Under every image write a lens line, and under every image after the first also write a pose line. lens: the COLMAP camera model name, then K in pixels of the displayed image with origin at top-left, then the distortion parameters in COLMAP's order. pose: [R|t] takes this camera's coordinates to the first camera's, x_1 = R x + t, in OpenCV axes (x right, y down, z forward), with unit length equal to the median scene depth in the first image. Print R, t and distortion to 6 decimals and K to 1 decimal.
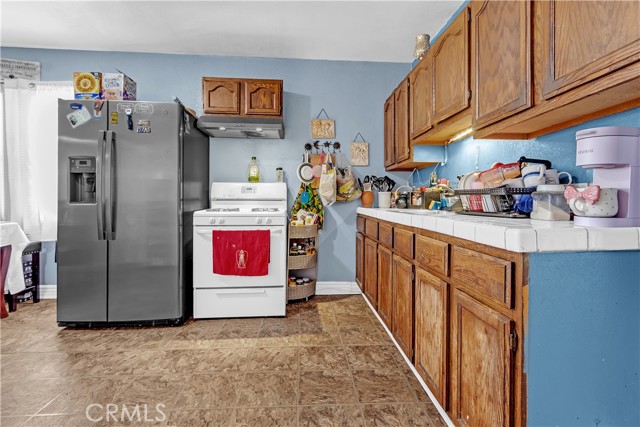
lens RADIAL K [[299.6, 0, 326.1], [0, 299.6, 203.0], [0, 0, 1]] dist [0.000898, 0.000192]
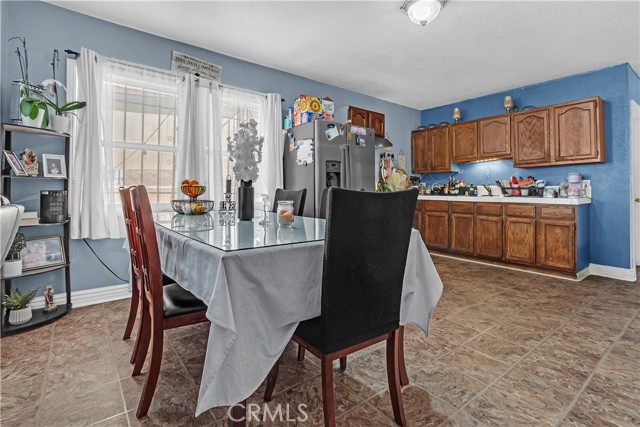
lens RADIAL K [[305.5, 0, 317.1], [0, 305.5, 186.0], [0, 0, 1]] dist [-0.014387, 0.000626]
pose [[0.828631, 0.006994, 0.559751, -1.636475], [0.004077, 0.999820, -0.018528, -0.009628], [-0.559780, 0.017635, 0.828454, -0.148799]]
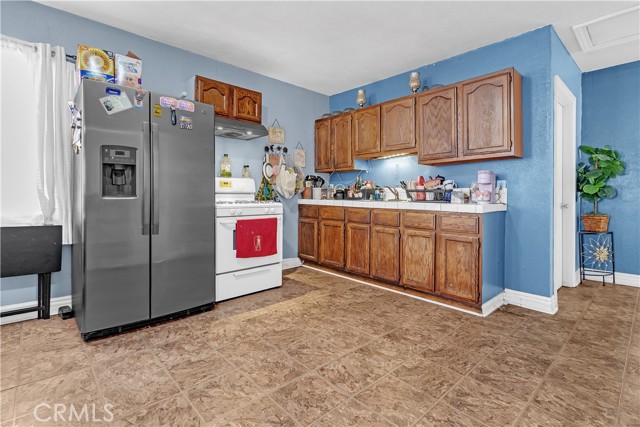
lens RADIAL K [[308.9, 0, 323.8], [0, 308.9, 191.5], [0, 0, 1]] dist [0.002678, -0.000084]
pose [[0.770477, 0.007456, 0.637424, -0.905829], [-0.000214, 0.999935, -0.011438, -0.005074], [-0.637468, 0.008676, 0.770428, -0.128899]]
